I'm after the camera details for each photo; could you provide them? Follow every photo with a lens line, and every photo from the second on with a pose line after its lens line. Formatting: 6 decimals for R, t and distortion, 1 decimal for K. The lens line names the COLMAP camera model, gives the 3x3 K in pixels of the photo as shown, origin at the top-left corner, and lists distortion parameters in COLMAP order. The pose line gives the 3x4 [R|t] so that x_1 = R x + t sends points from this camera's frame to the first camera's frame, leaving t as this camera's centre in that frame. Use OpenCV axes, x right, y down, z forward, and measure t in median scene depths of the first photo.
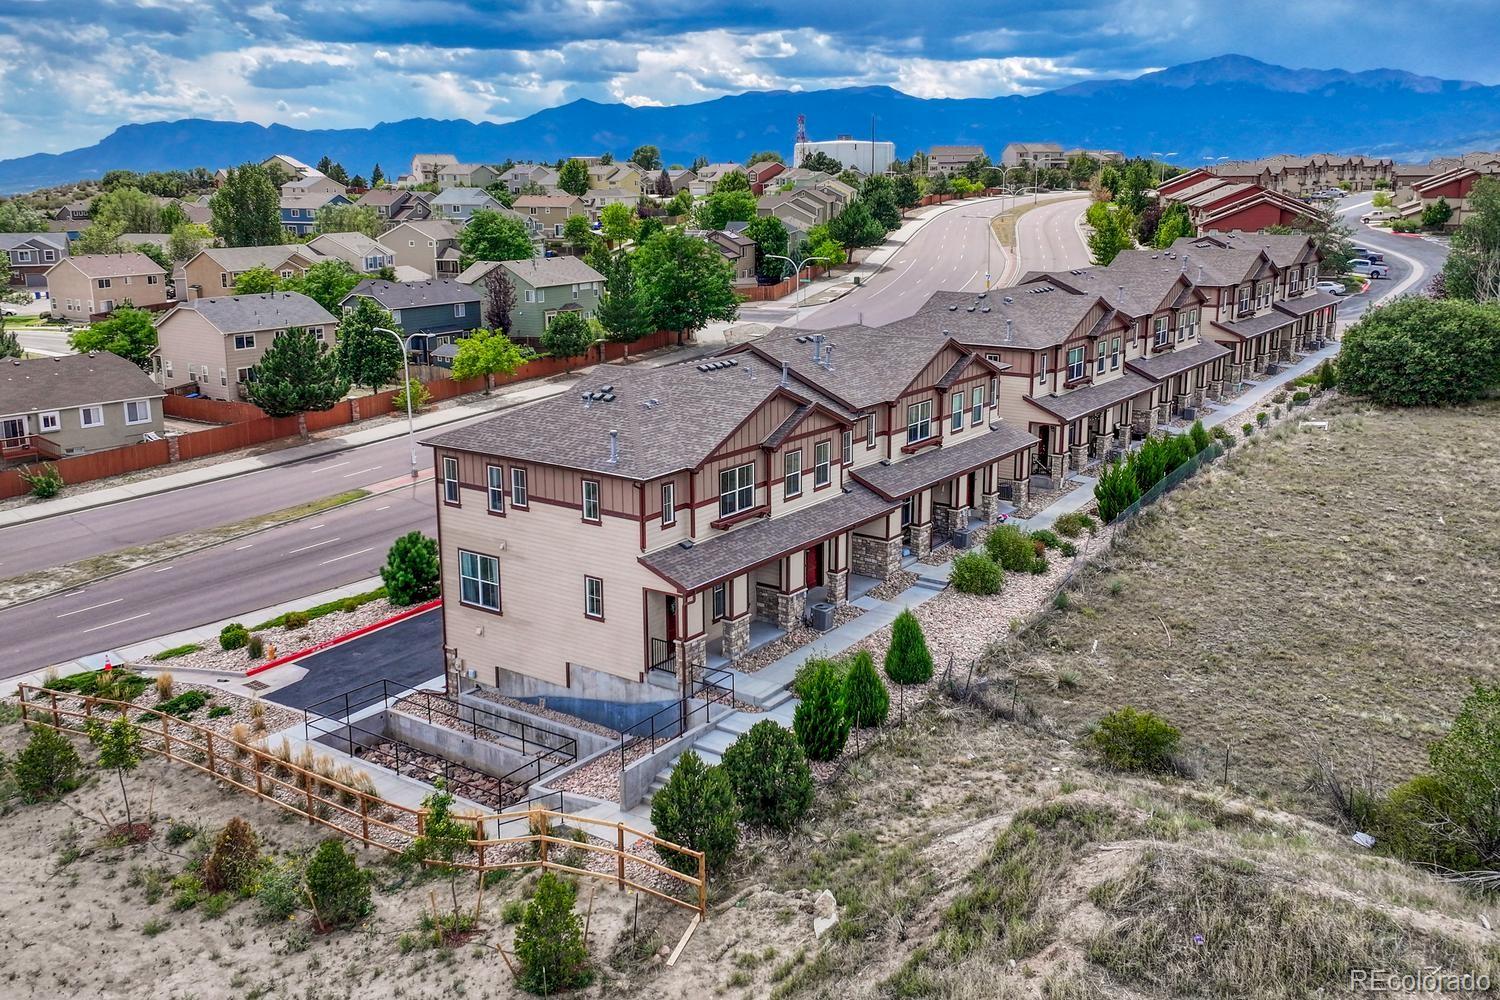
lens RADIAL K [[1254.1, 0, 750.0], [0, 1254.1, 500.0], [0, 0, 1]] dist [0.071392, -0.006433]
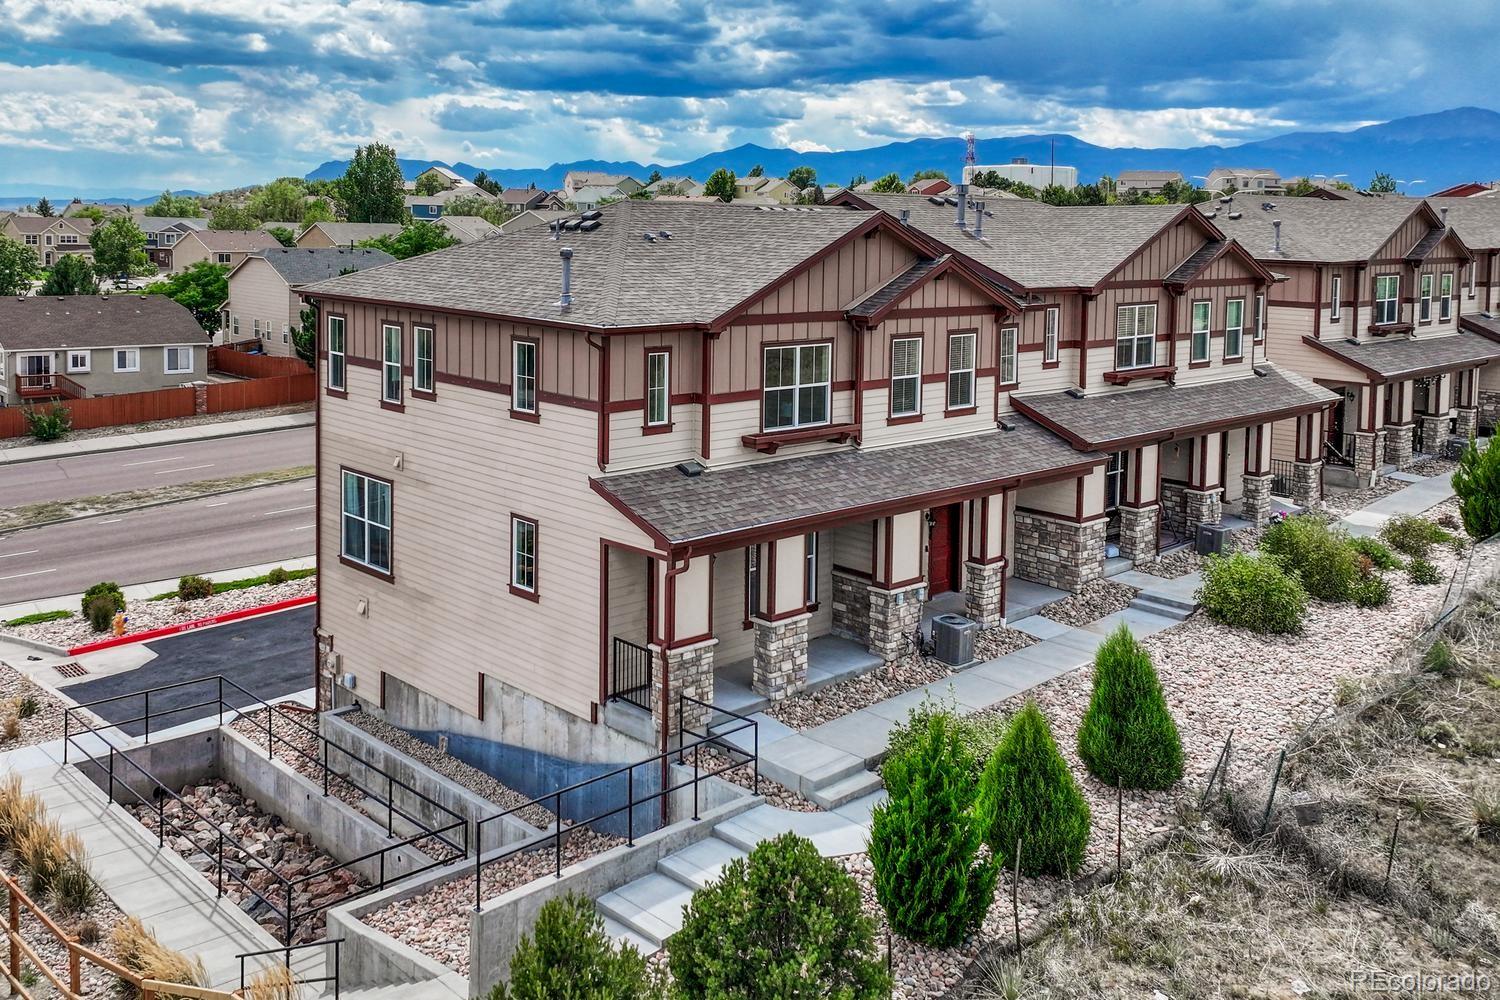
lens RADIAL K [[1217.8, 0, 613.6], [0, 1217.8, 333.9], [0, 0, 1]] dist [0.047310, -0.036433]
pose [[0.969576, 0.029398, -0.243018, 0.040494], [-0.072472, 0.982730, -0.170264, 0.065432], [0.233816, 0.182696, 0.954962, 0.440413]]
